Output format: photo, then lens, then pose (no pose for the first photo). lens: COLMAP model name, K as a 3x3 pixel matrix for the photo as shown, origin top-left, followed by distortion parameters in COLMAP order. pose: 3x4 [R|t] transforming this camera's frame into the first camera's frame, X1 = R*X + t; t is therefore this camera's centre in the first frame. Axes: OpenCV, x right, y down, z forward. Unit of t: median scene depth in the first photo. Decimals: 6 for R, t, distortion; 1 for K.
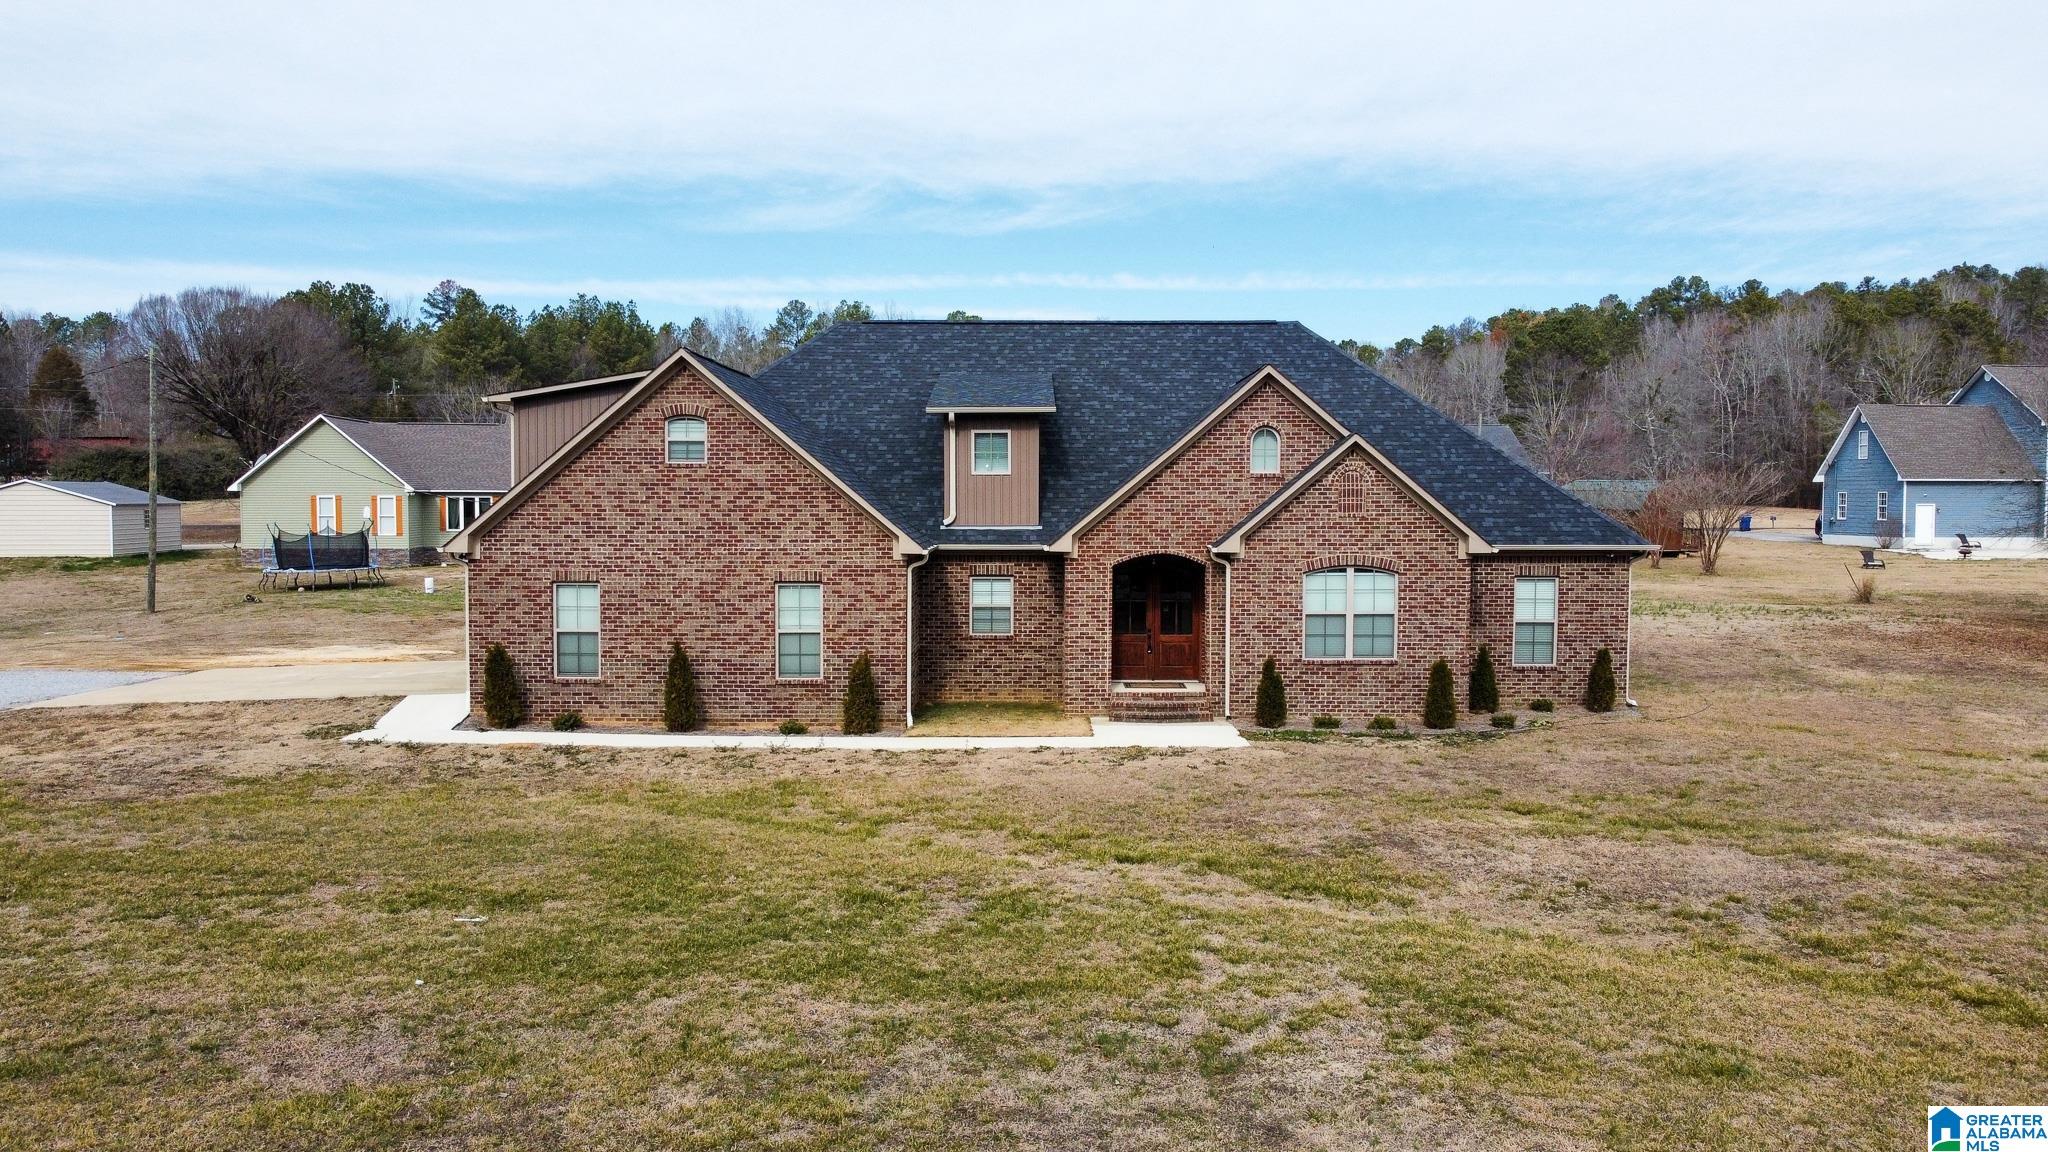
lens RADIAL K [[1584.2, 0, 1024.0], [0, 1584.2, 576.0], [0, 0, 1]] dist [0.004884, -0.002323]
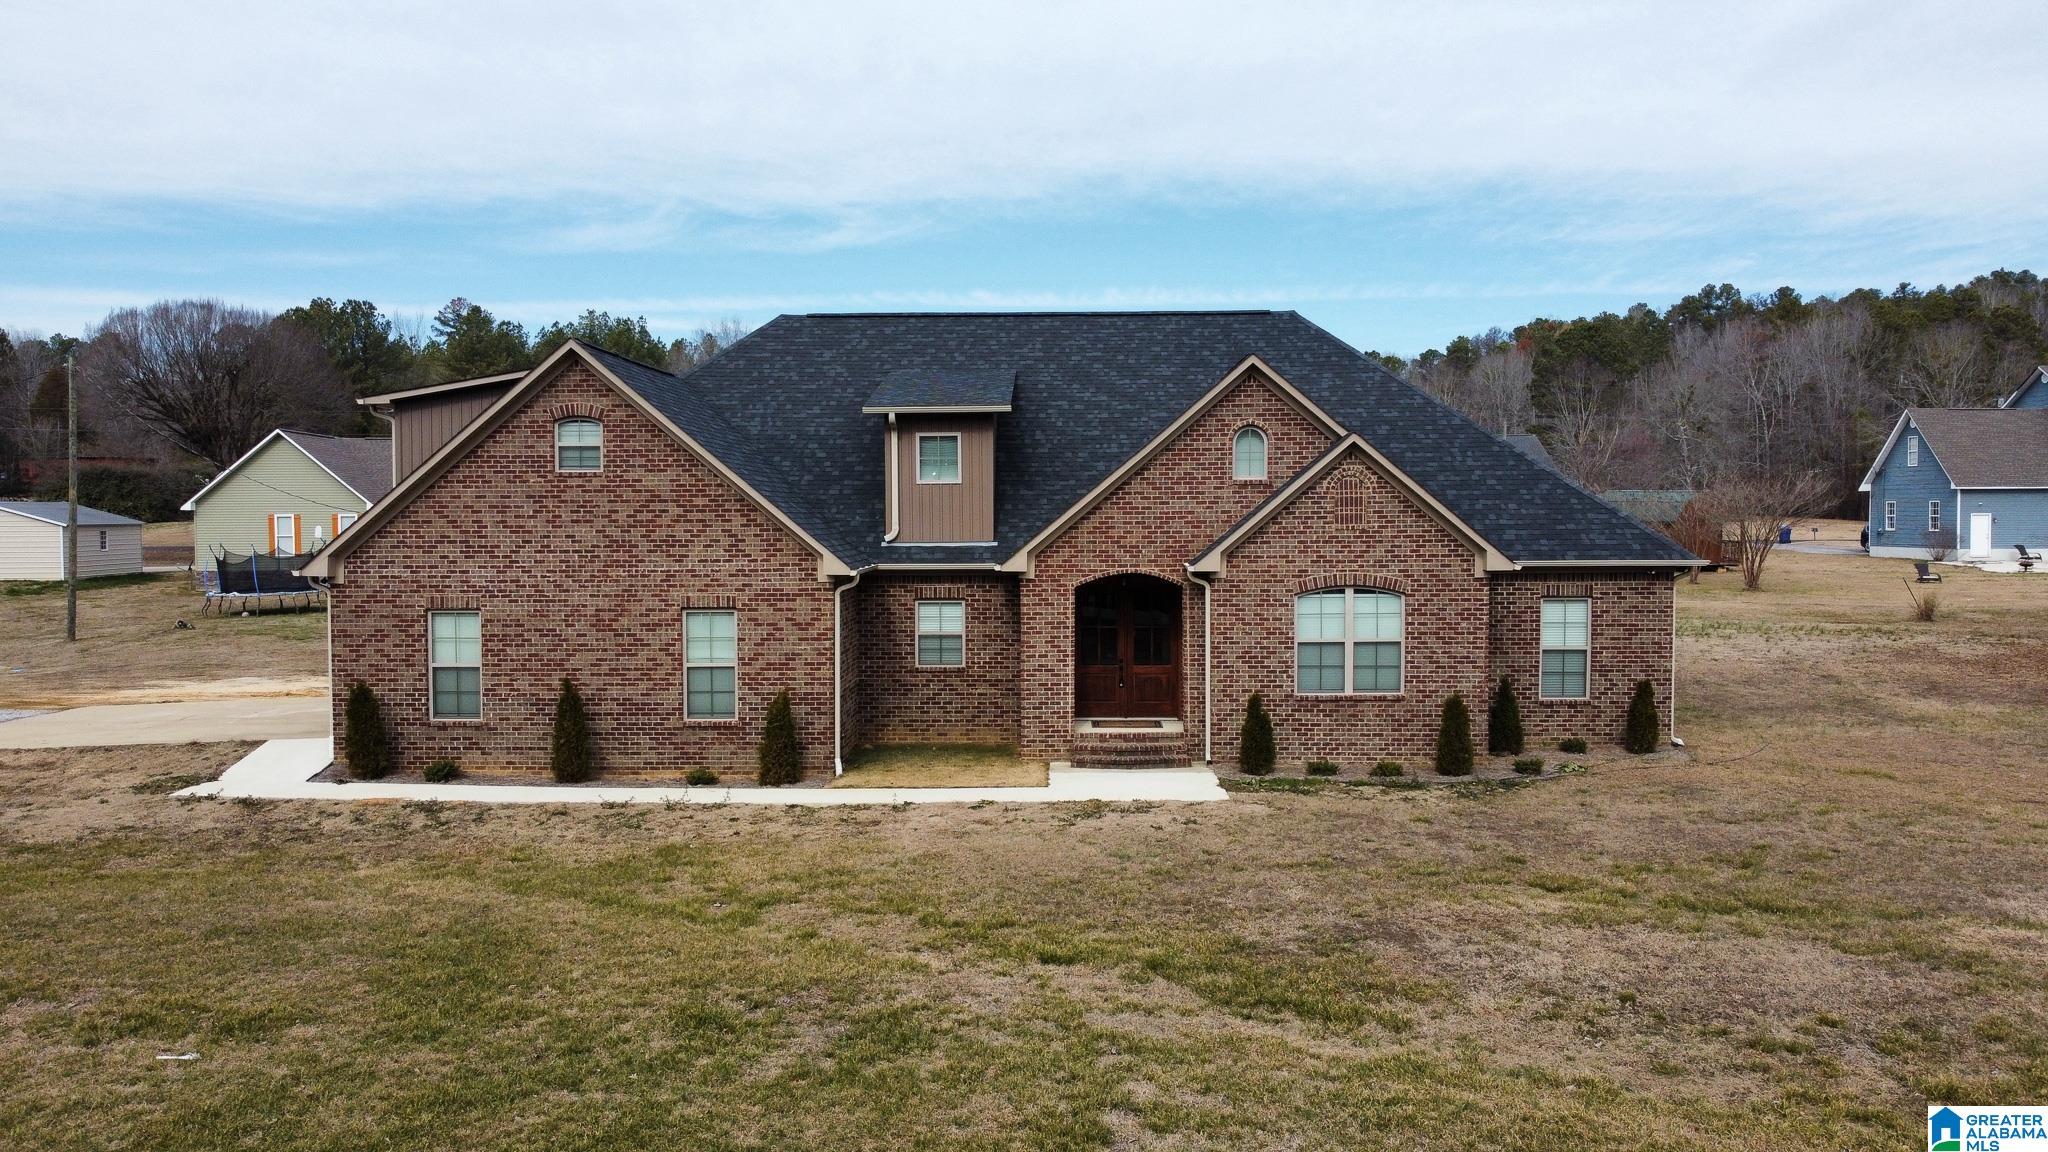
lens RADIAL K [[1589.2, 0, 1024.0], [0, 1589.2, 576.0], [0, 0, 1]] dist [0.003503, -0.001815]
pose [[0.999861, -0.005415, -0.015782, 0.042427], [0.005248, 0.999930, -0.010570, -0.003673], [0.015839, 0.010485, 0.999820, 0.130934]]
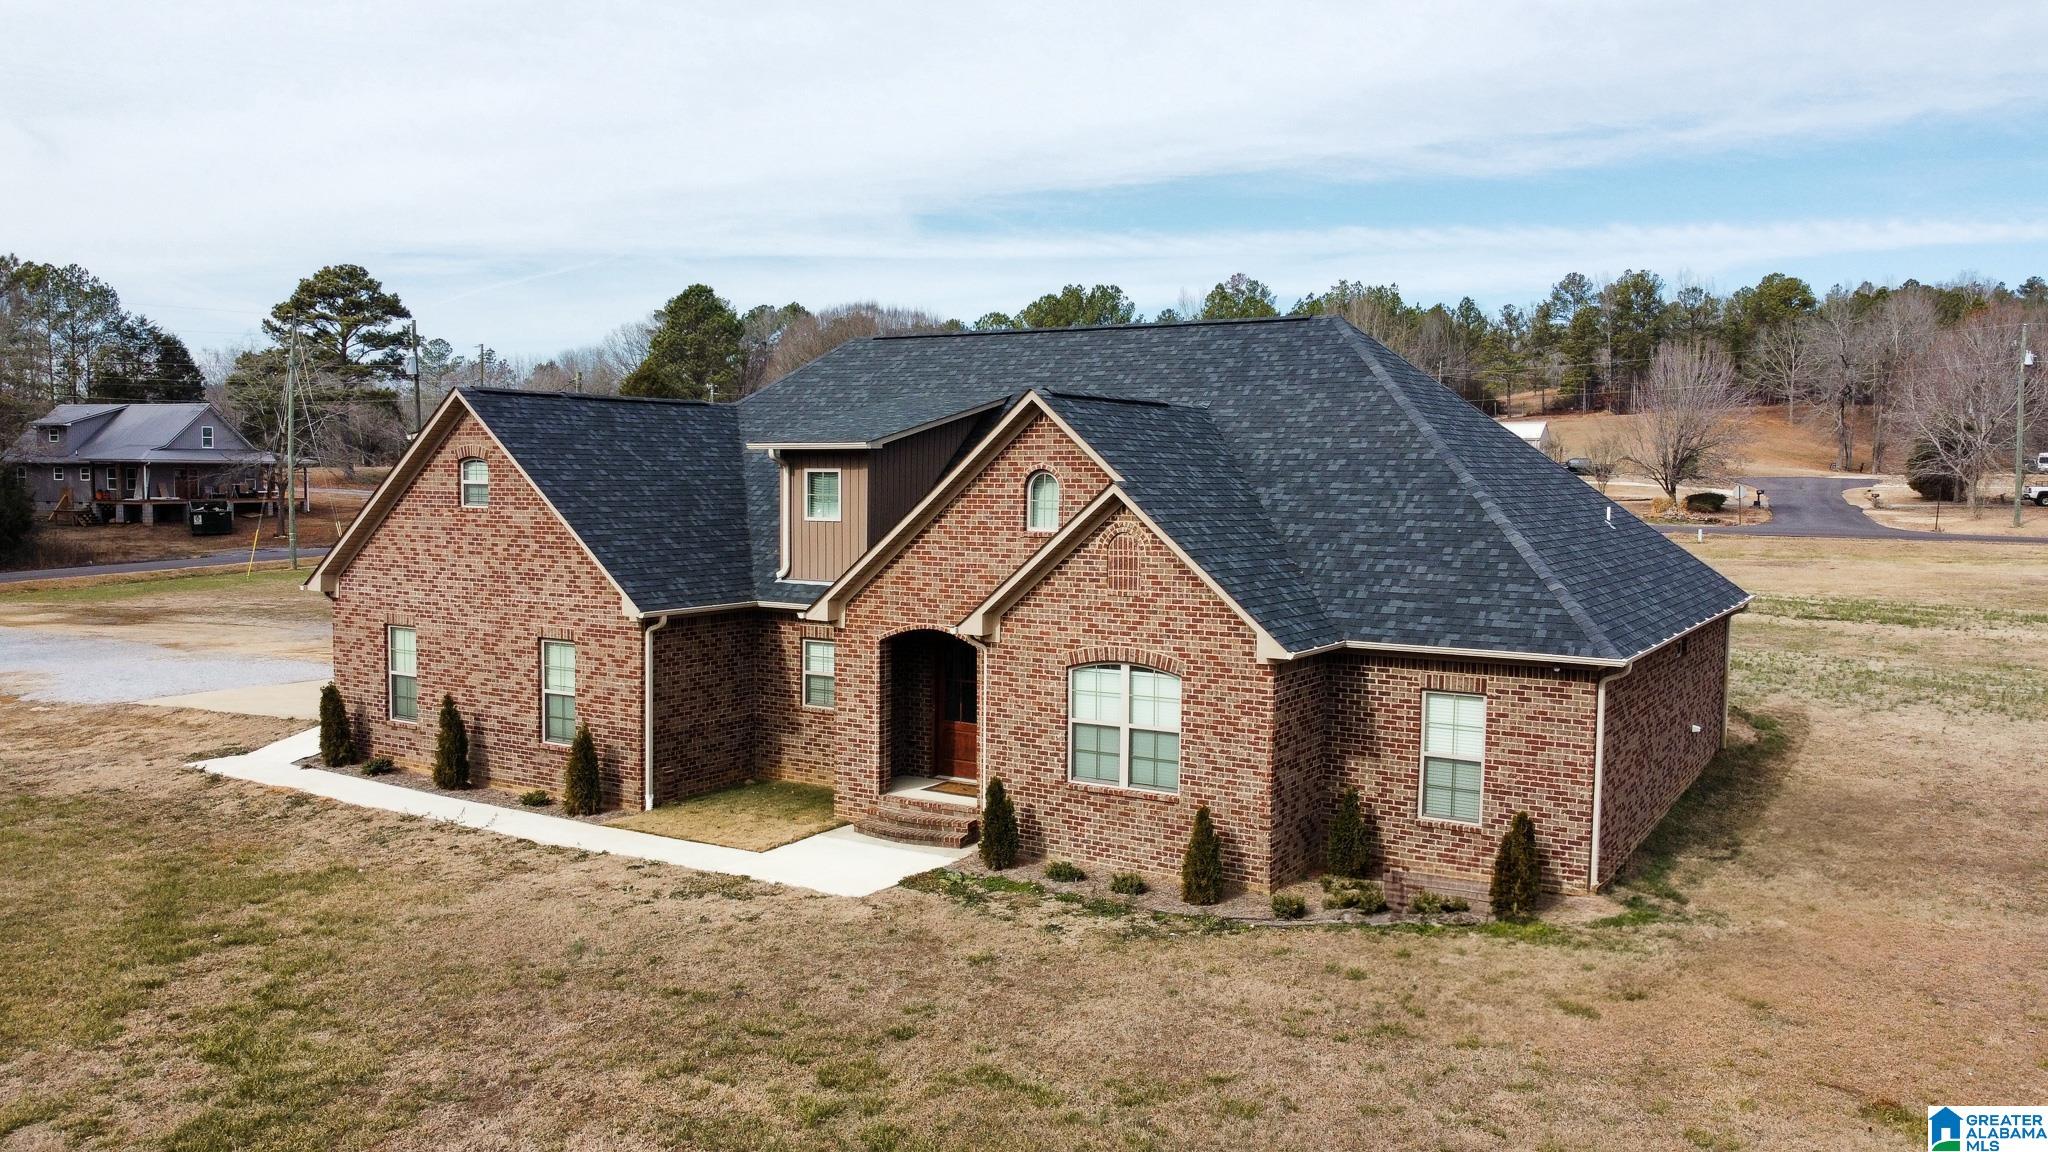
lens RADIAL K [[1557.0, 0, 1024.0], [0, 1557.0, 576.0], [0, 0, 1]] dist [0.002028, -0.004994]
pose [[0.855956, 0.041471, -0.515382, 0.536830], [-0.033453, 0.999132, 0.024838, -0.062643], [0.515965, -0.004019, 0.856600, 0.359591]]
